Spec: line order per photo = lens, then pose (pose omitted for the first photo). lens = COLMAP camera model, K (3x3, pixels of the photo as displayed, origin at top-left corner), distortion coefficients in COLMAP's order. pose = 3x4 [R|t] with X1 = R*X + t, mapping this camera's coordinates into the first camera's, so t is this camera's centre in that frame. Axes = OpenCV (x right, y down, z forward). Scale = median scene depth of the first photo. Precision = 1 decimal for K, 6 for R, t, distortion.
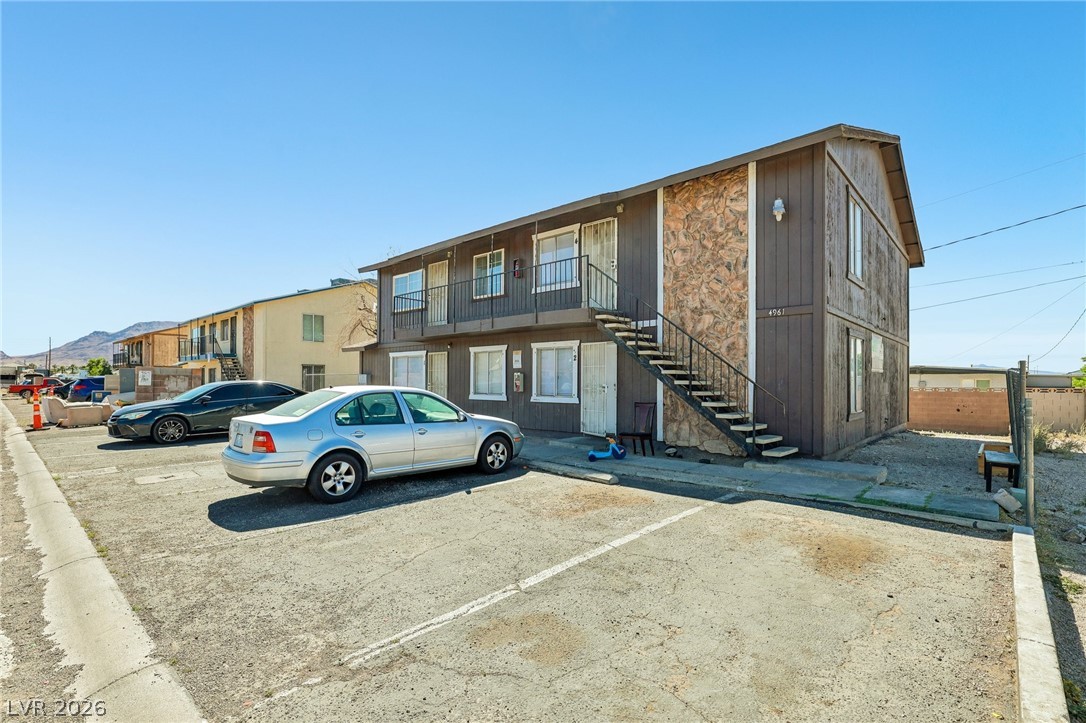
lens RADIAL K [[503.0, 0, 548.1], [0, 503.0, 378.5], [0, 0, 1]] dist [-0.000333, 0.000194]
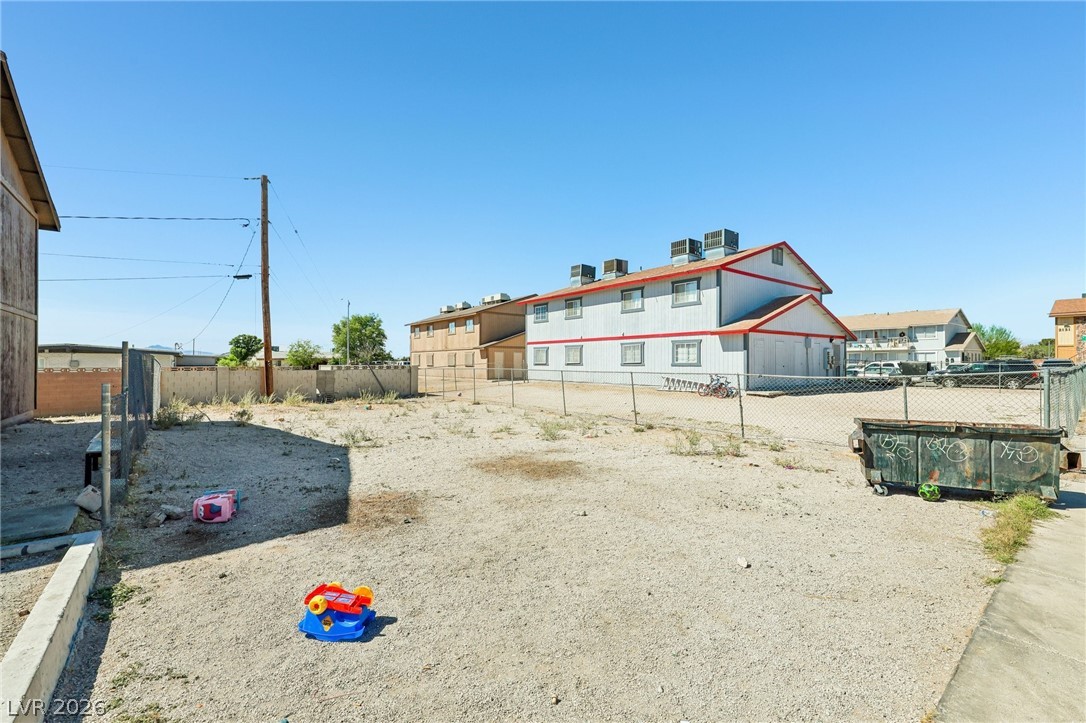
lens RADIAL K [[457.4, 0, 541.7], [0, 457.4, 358.9], [0, 0, 1]] dist [-0.000245, -0.000034]
pose [[0.158194, 0.003782, 0.987401, 0.122556], [-0.005693, 0.999980, -0.002918, -0.002004], [-0.987392, -0.005160, 0.158212, 0.047799]]
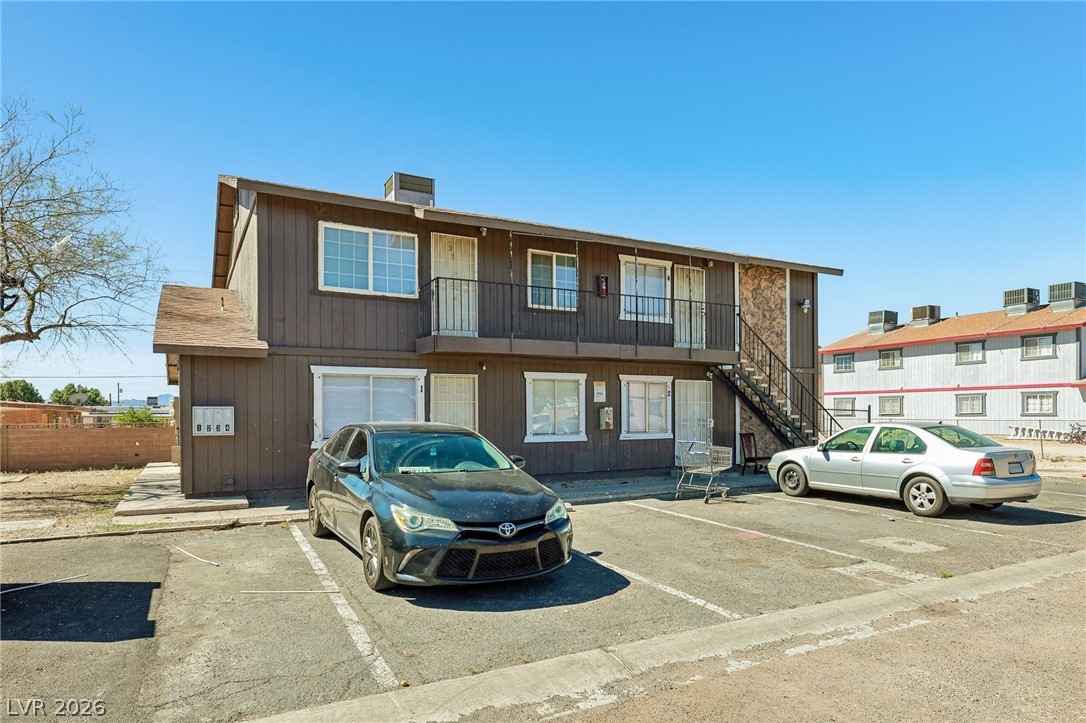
lens RADIAL K [[660.5, 0, 538.9], [0, 660.5, 413.6], [0, 0, 1]] dist [-0.000512, 0.000781]
pose [[0.335470, -0.005088, 0.942037, -1.290105], [0.000238, 0.999986, 0.005316, -0.007389], [-0.942051, -0.001559, 0.335467, 0.802205]]
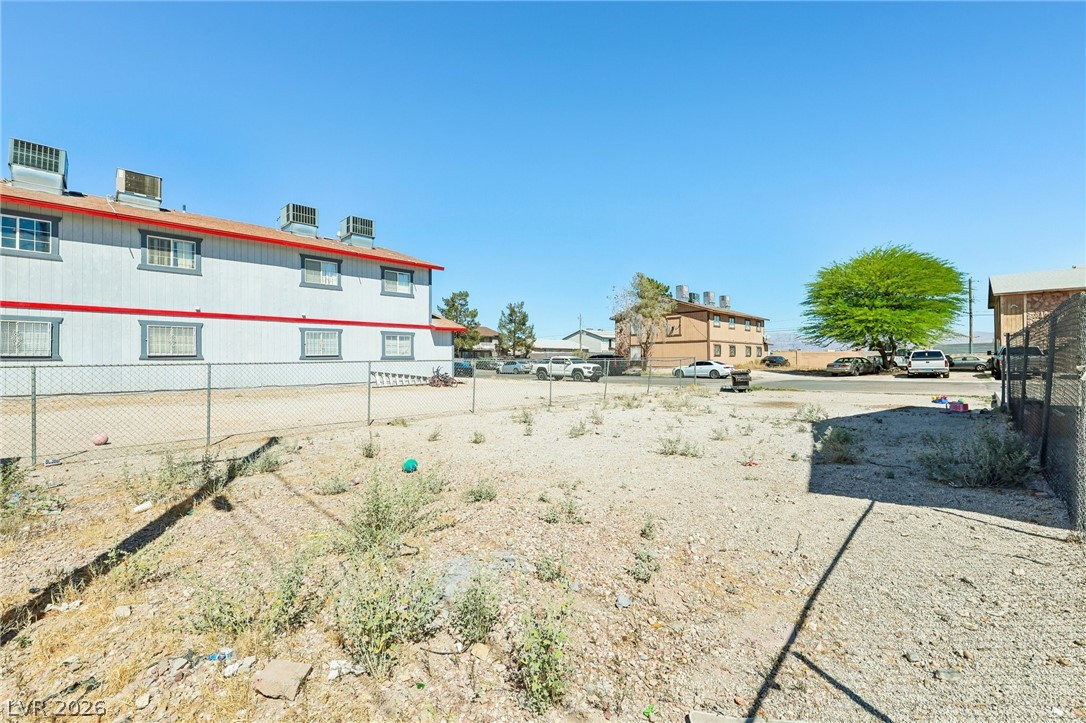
lens RADIAL K [[457.4, 0, 541.7], [0, 457.4, 358.9], [0, 0, 1]] dist [-0.000245, -0.000034]
pose [[-0.999853, 0.000092, 0.017119, 1.395513], [-0.000067, 0.999957, -0.009280, 0.032989], [-0.017119, -0.009280, -0.999810, 1.463658]]
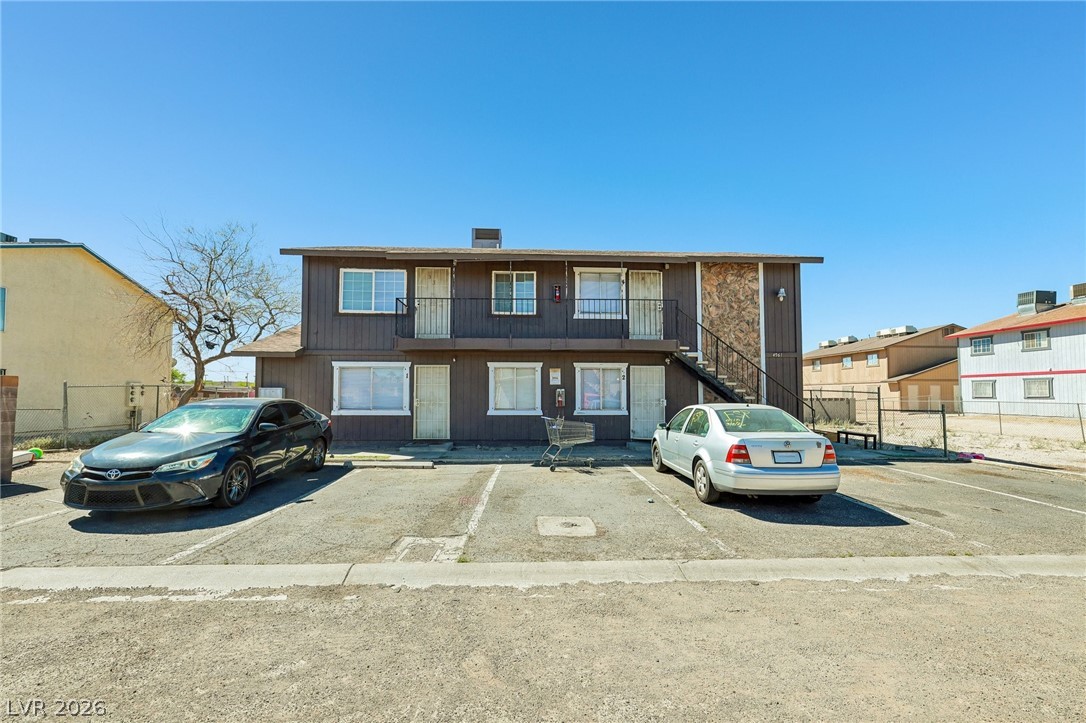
lens RADIAL K [[465.3, 0, 538.0], [0, 465.3, 372.4], [0, 0, 1]] dist [0.000205, 0.000029]
pose [[0.712063, 0.030079, 0.701471, -0.883568], [-0.003550, 0.999223, -0.039242, -0.008076], [-0.702107, 0.025453, 0.711617, 0.346562]]
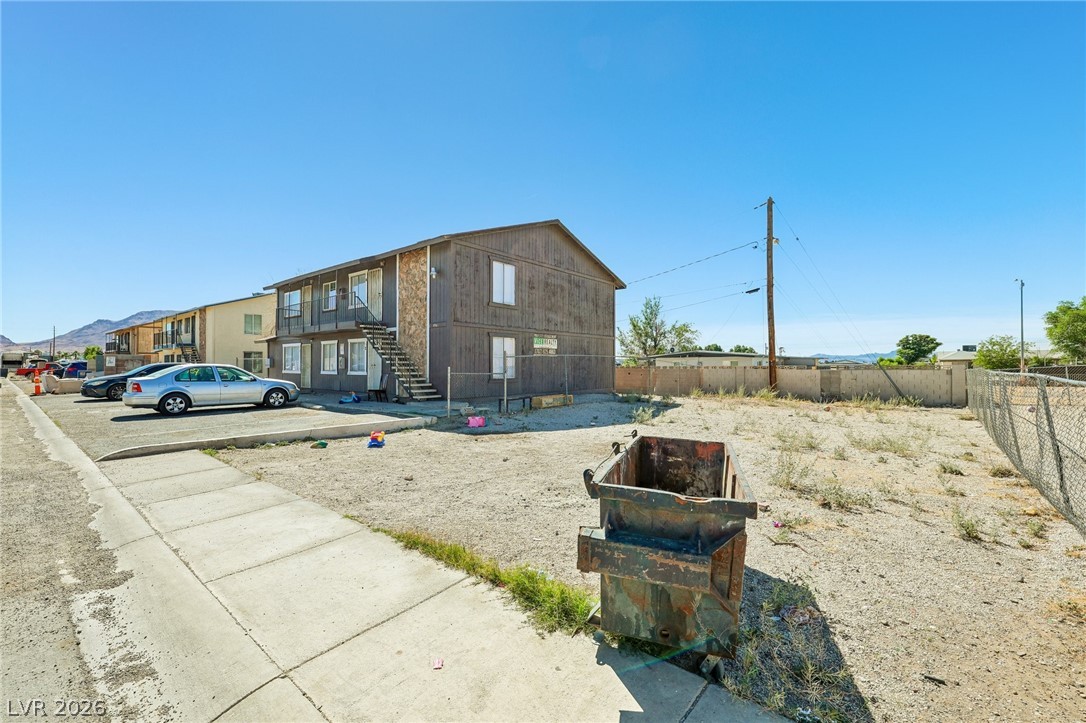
lens RADIAL K [[457.4, 0, 541.7], [0, 457.4, 358.9], [0, 0, 1]] dist [-0.000245, -0.000034]
pose [[0.999353, -0.003414, 0.035792, 0.594364], [0.003674, 0.999967, -0.007183, 0.008168], [-0.035767, 0.007310, 0.999333, -0.567344]]
